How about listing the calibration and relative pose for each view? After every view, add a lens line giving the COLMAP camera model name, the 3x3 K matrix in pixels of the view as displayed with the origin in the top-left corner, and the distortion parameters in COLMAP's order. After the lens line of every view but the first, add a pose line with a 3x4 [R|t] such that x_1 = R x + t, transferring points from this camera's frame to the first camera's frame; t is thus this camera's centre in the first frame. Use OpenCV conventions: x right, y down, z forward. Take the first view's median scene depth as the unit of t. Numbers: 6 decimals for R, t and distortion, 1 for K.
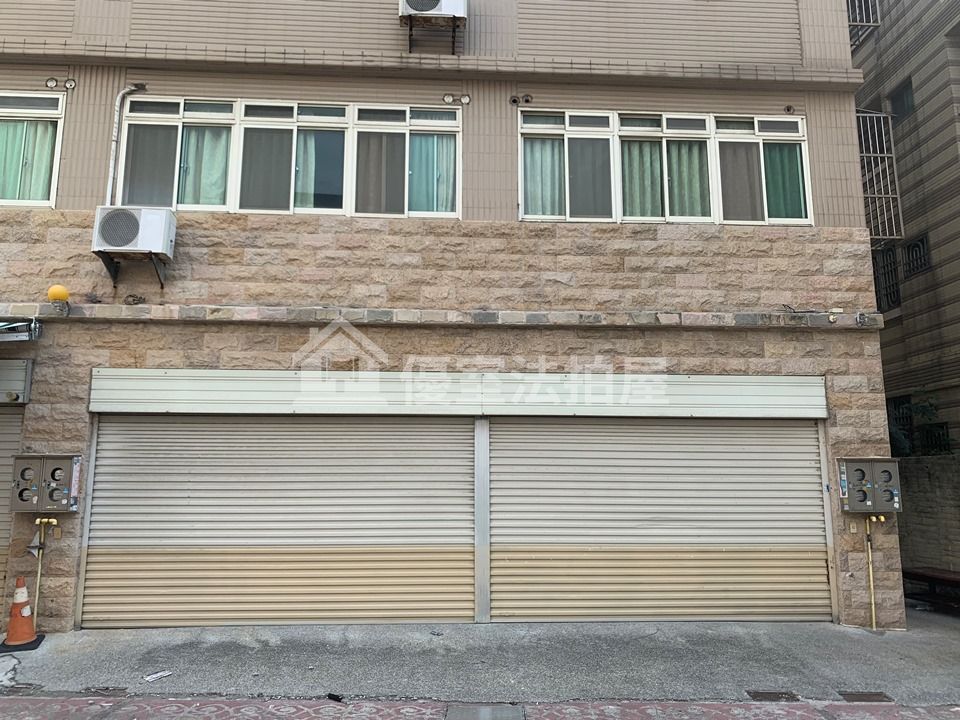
lens RADIAL K [[738.2, 0, 476.9], [0, 738.2, 356.1], [0, 0, 1]] dist [0.045309, -0.075654]
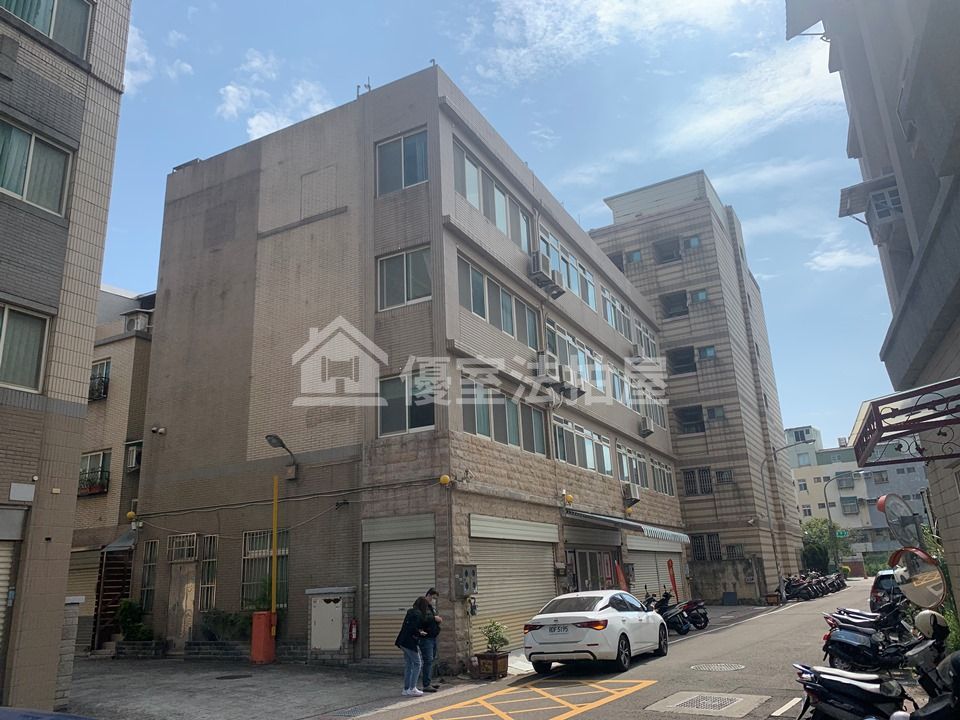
lens RADIAL K [[730.2, 0, 480.0], [0, 730.2, 360.0], [0, 0, 1]] dist [0.148311, -0.431041]
pose [[0.515674, 0.220954, 0.827804, -3.388014], [-0.098759, 0.975064, -0.198739, -0.021831], [-0.851074, 0.020732, 0.524637, -0.120887]]
